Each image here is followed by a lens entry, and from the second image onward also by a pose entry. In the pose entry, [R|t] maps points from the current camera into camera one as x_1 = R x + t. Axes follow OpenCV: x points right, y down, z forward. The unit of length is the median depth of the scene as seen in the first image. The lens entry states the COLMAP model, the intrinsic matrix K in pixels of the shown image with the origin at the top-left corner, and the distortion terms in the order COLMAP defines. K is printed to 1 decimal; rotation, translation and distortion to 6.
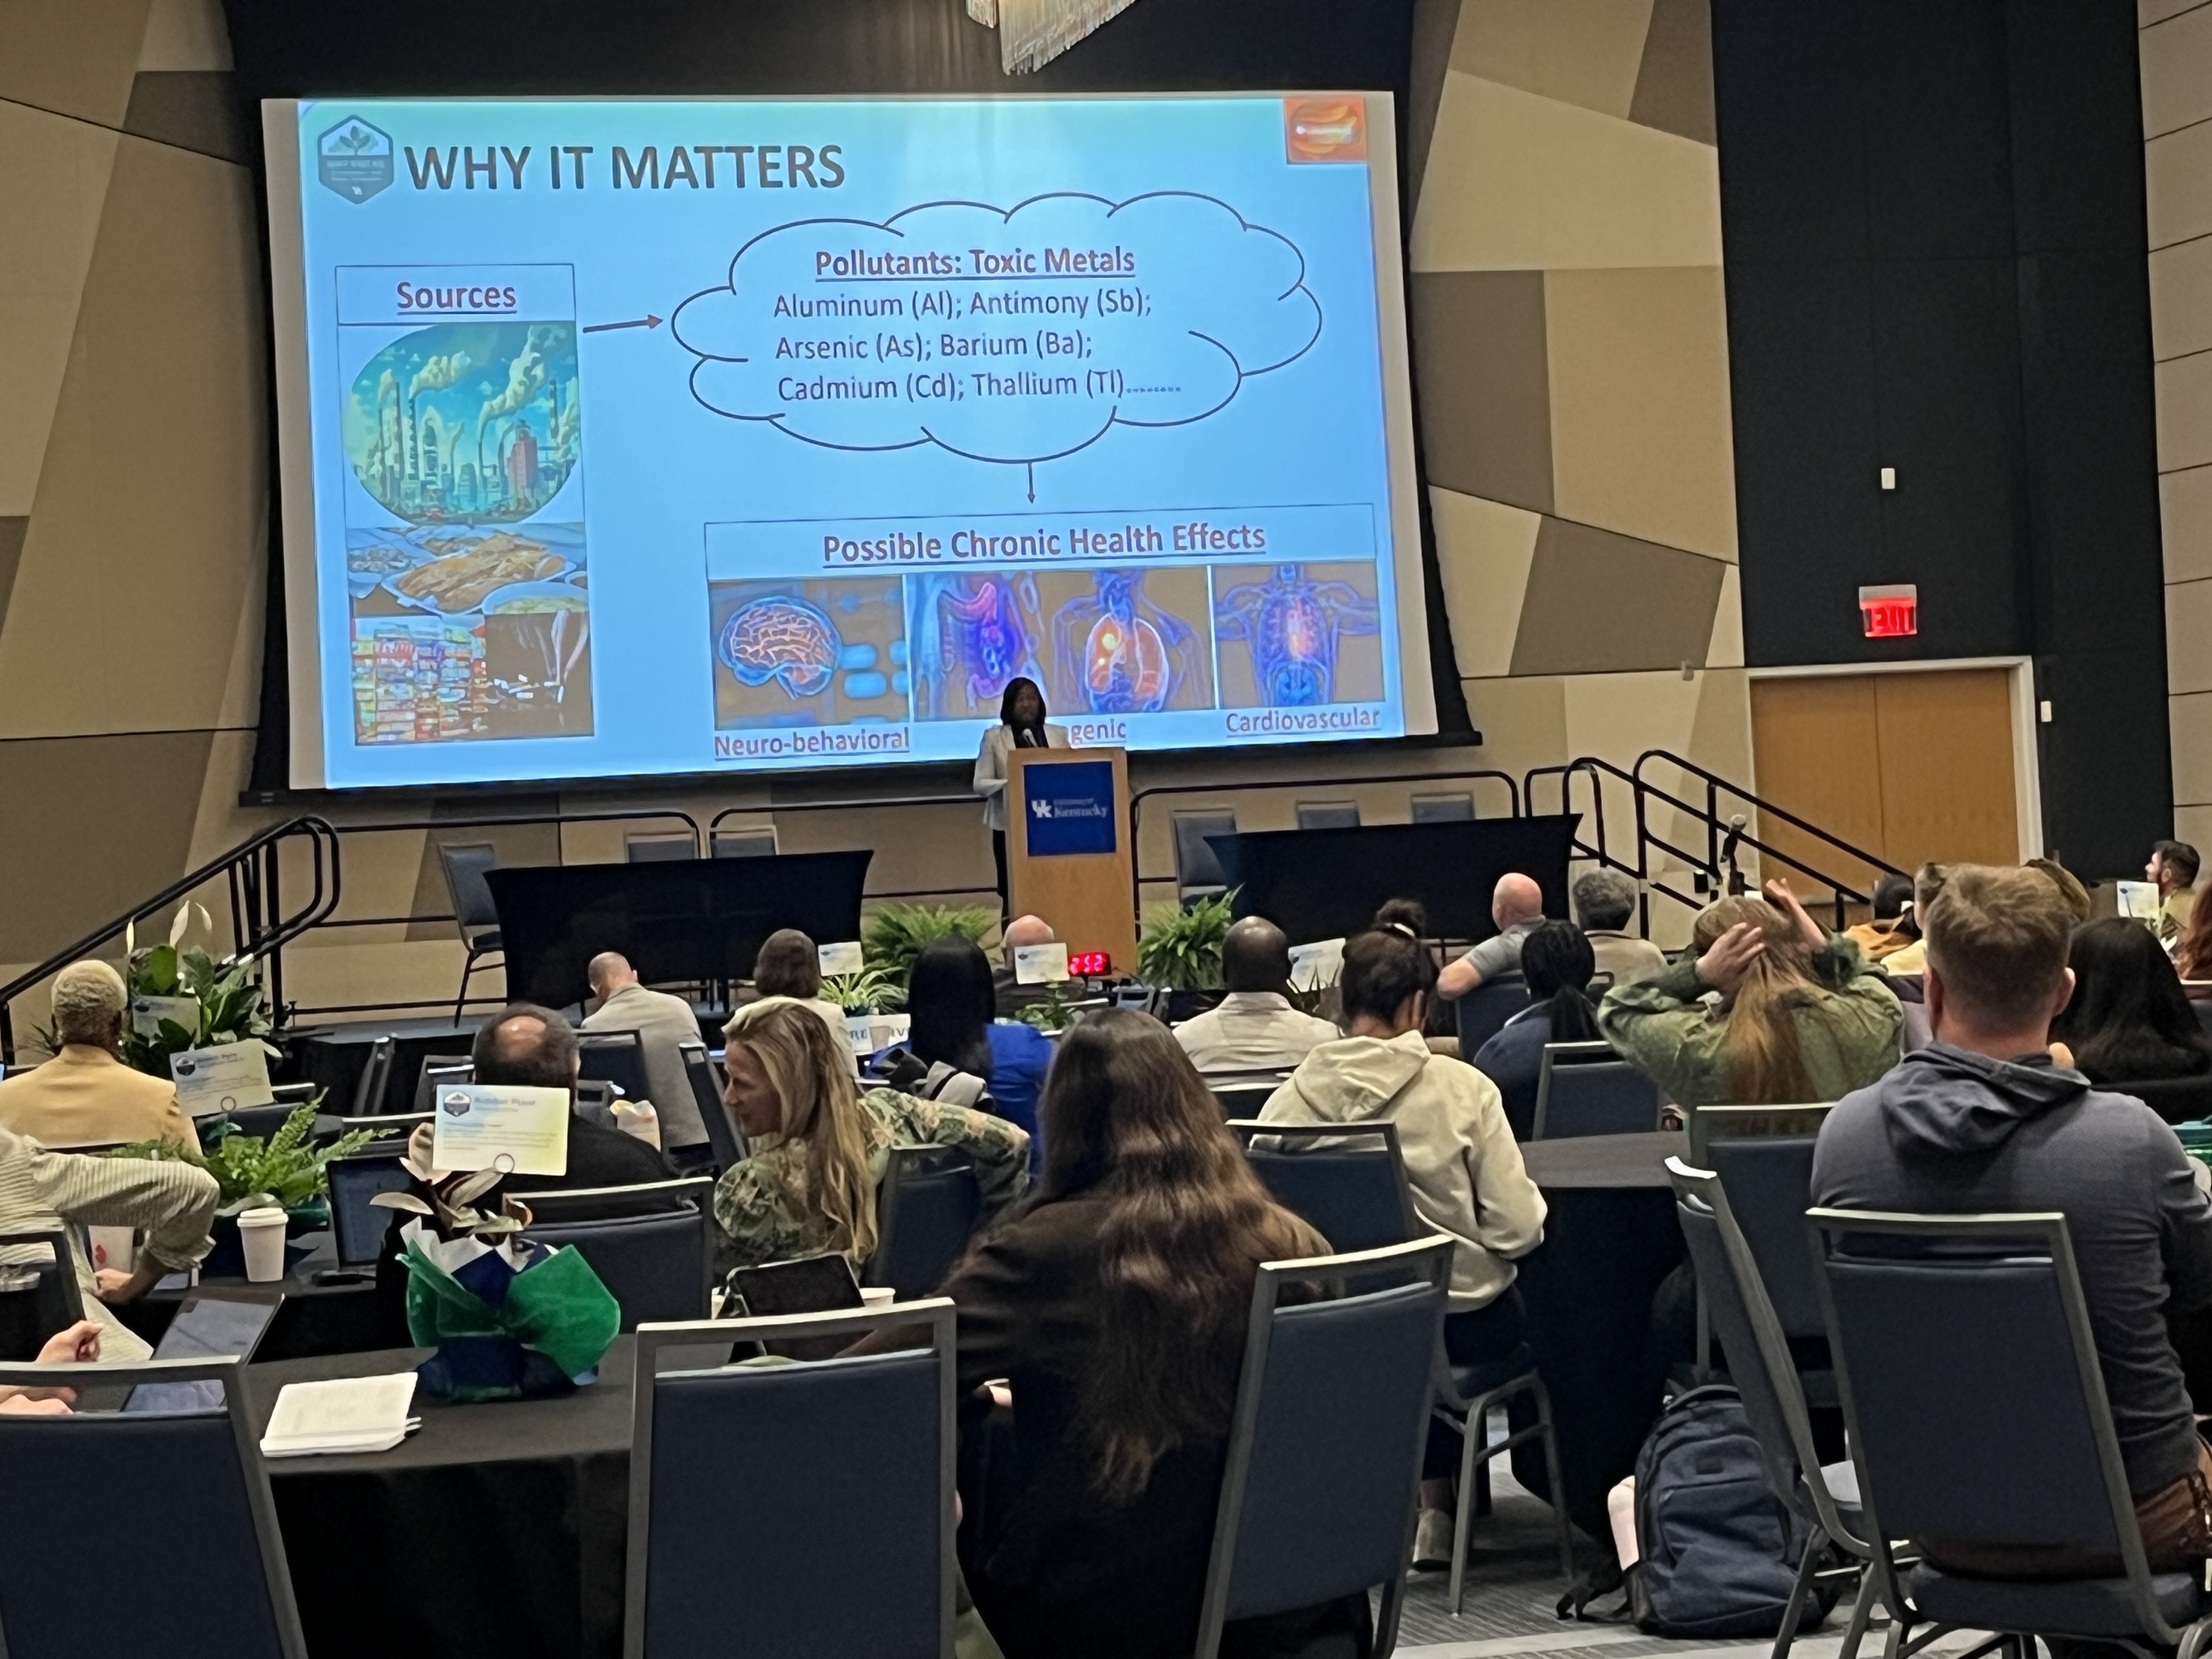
lens RADIAL K [[4542.4, 0, 1090.1], [0, 4542.4, 850.4], [0, 0, 1]] dist [0.185274, -0.735497]
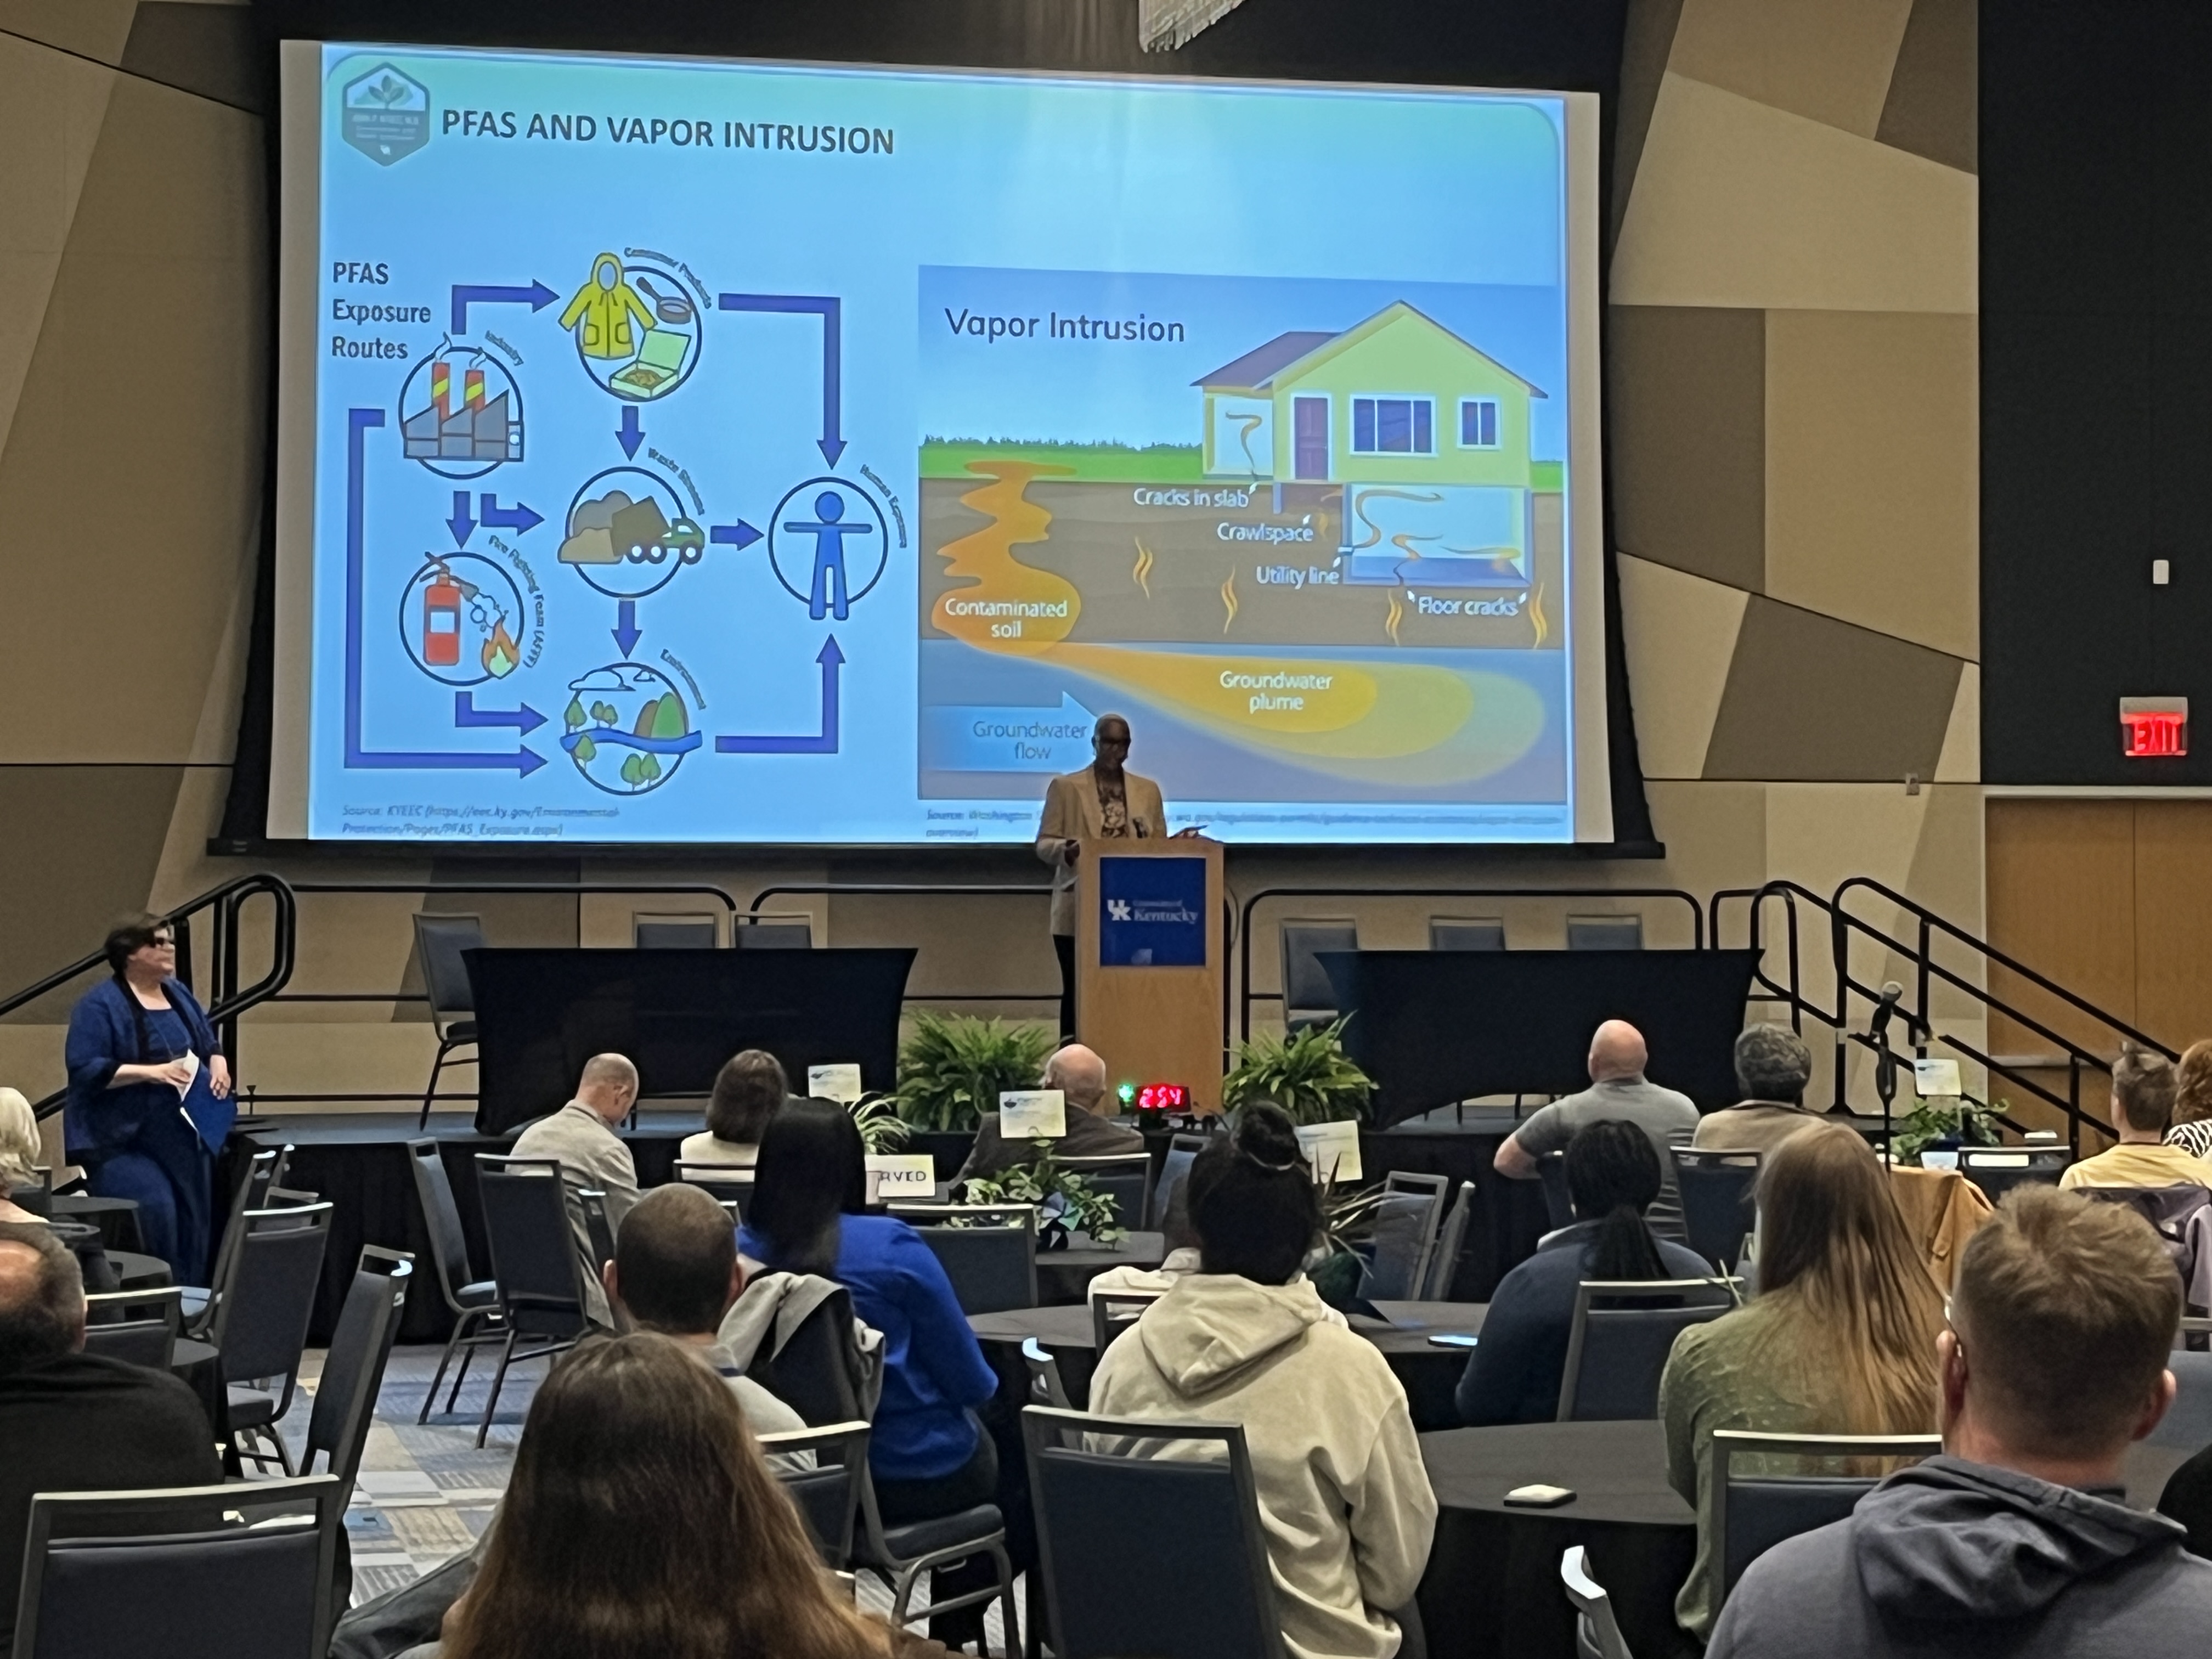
lens RADIAL K [[4835.1, 0, 1155.0], [0, 4835.1, 826.0], [0, 0, 1]] dist [0.157187, -0.283940]
pose [[0.997714, 0.052726, -0.042269, 0.032883], [-0.053533, 0.998400, -0.018207, -0.008687], [0.041241, 0.020429, 0.998940, 0.099420]]
